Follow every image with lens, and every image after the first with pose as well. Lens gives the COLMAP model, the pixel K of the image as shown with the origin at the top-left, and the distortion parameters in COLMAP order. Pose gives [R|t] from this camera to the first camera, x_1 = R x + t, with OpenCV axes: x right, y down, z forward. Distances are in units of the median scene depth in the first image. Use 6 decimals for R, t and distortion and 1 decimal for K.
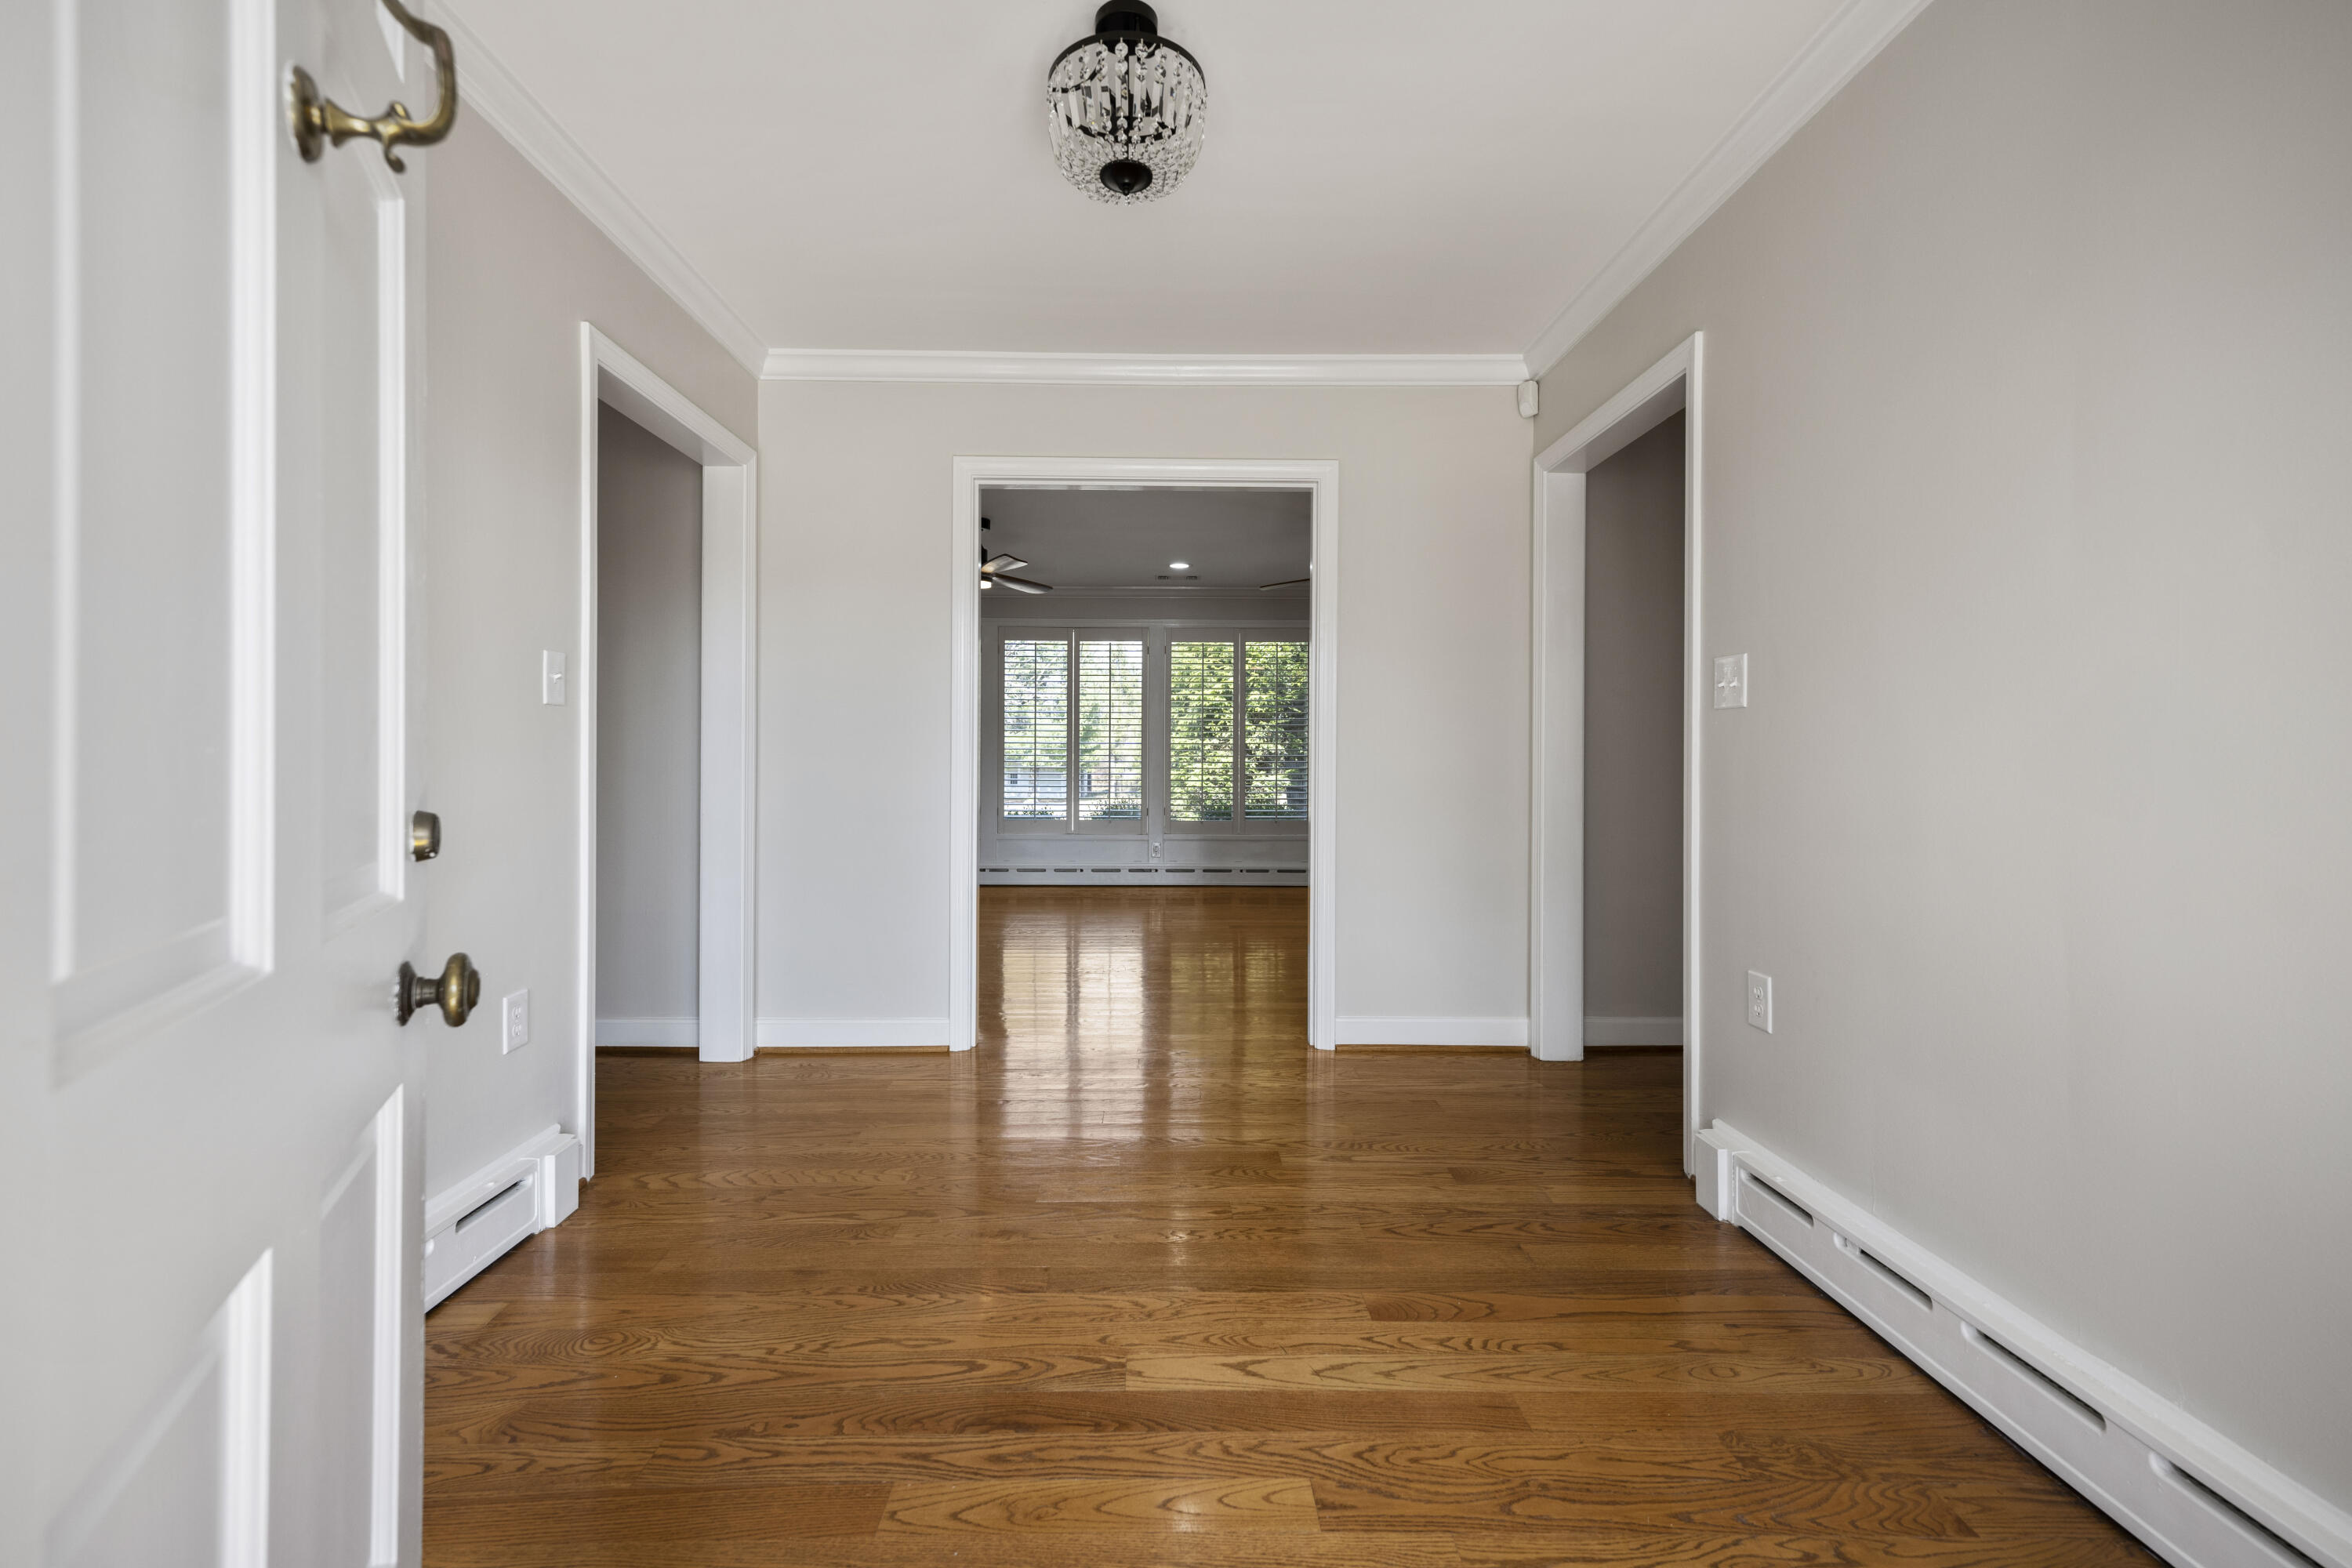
lens RADIAL K [[1011.6, 0, 1165.4], [0, 1011.6, 764.0], [0, 0, 1]] dist [0.003785, 0.000238]
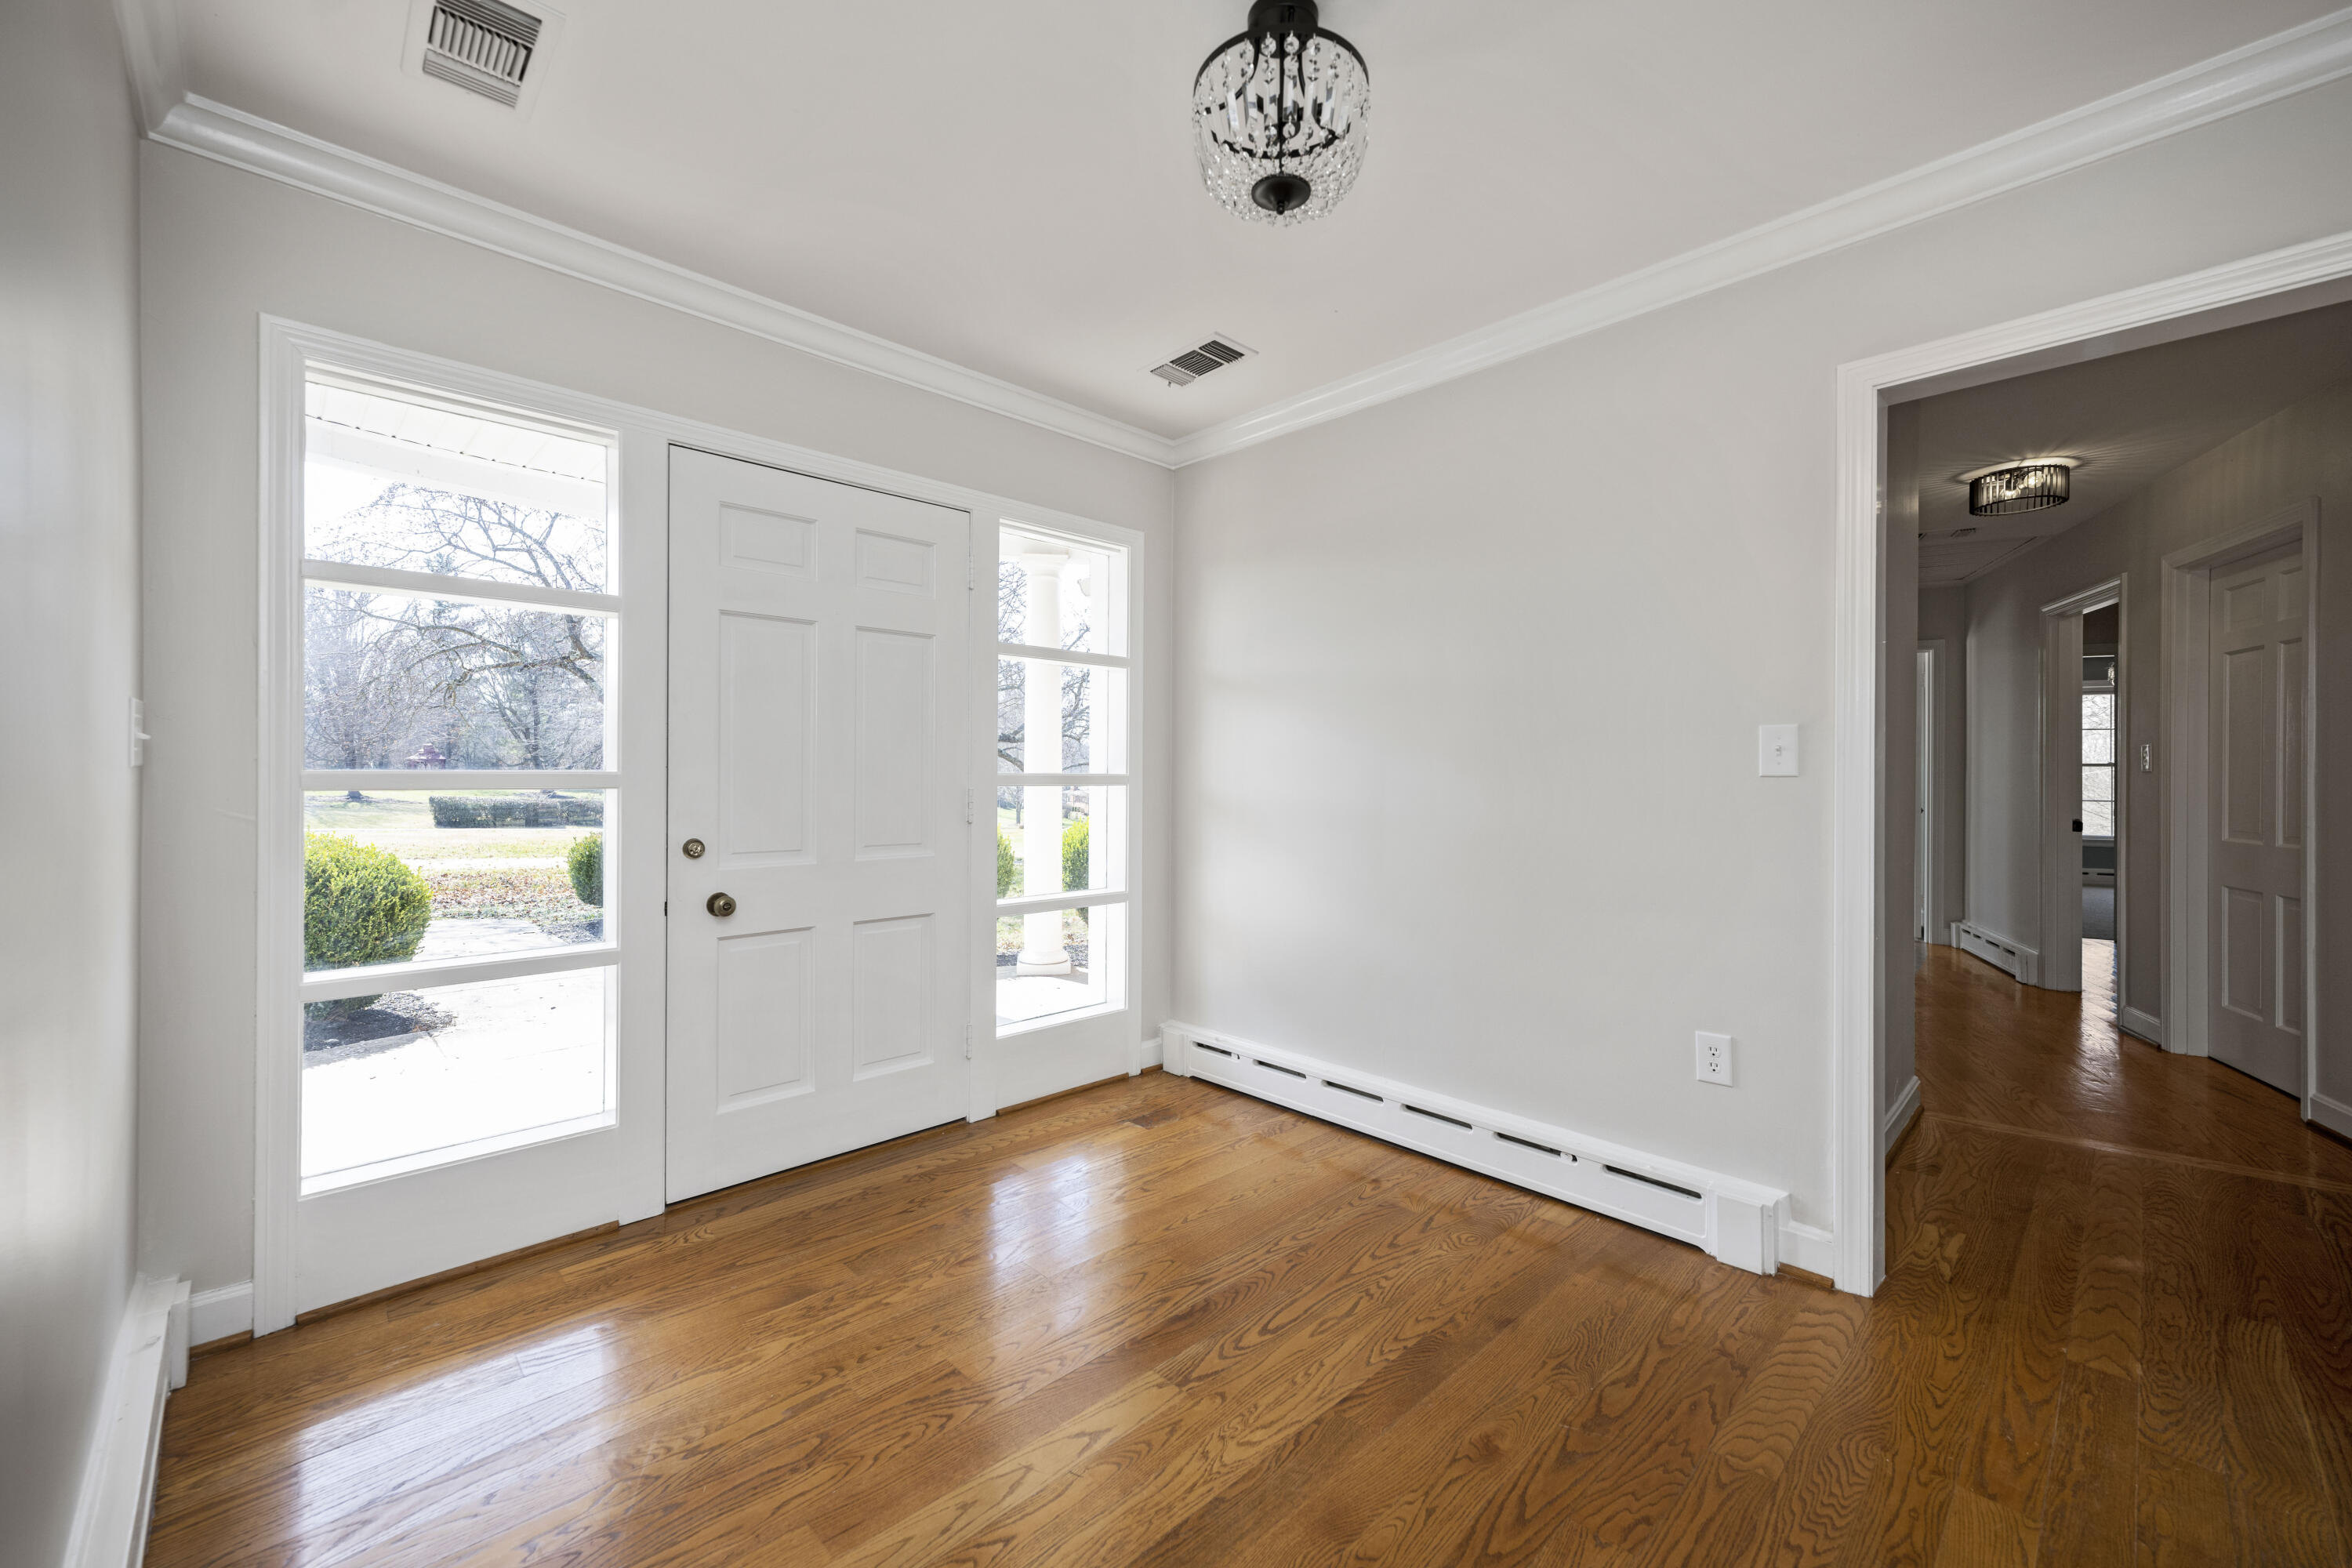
lens RADIAL K [[938.8, 0, 1169.2], [0, 938.8, 778.0], [0, 0, 1]] dist [0.001155, 0.000146]
pose [[-0.730334, -0.005079, -0.683072, 0.681651], [-0.011509, 0.999922, 0.004871, -0.075174], [0.682994, 0.011419, -0.730335, 1.765890]]
